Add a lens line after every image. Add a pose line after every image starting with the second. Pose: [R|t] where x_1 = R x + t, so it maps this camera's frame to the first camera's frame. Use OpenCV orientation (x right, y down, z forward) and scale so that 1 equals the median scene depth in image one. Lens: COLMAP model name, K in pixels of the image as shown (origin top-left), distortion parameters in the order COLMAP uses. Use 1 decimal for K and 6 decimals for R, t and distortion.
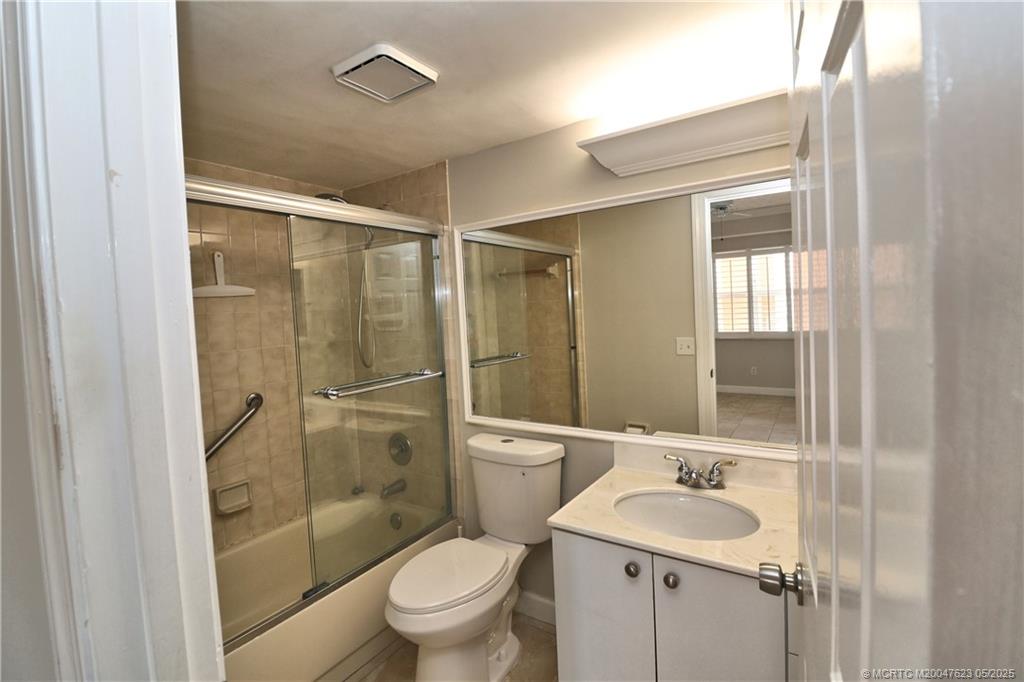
lens RADIAL K [[469.5, 0, 511.9], [0, 469.5, 336.8], [0, 0, 1]] dist [-0.003292, -0.010614]
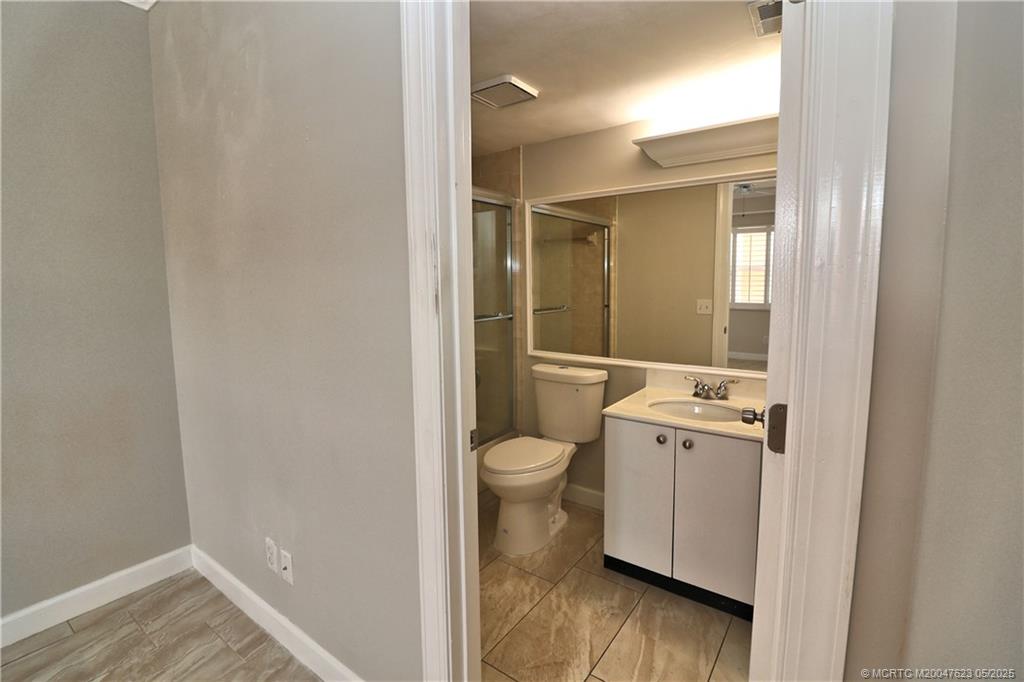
lens RADIAL K [[469.5, 0, 510.4], [0, 469.5, 336.4], [0, 0, 1]] dist [-0.003292, -0.010614]
pose [[0.998730, 0.038875, -0.032048, -0.109387], [-0.036706, 0.997165, 0.065686, 0.048850], [0.034511, -0.064426, 0.997326, -0.283437]]
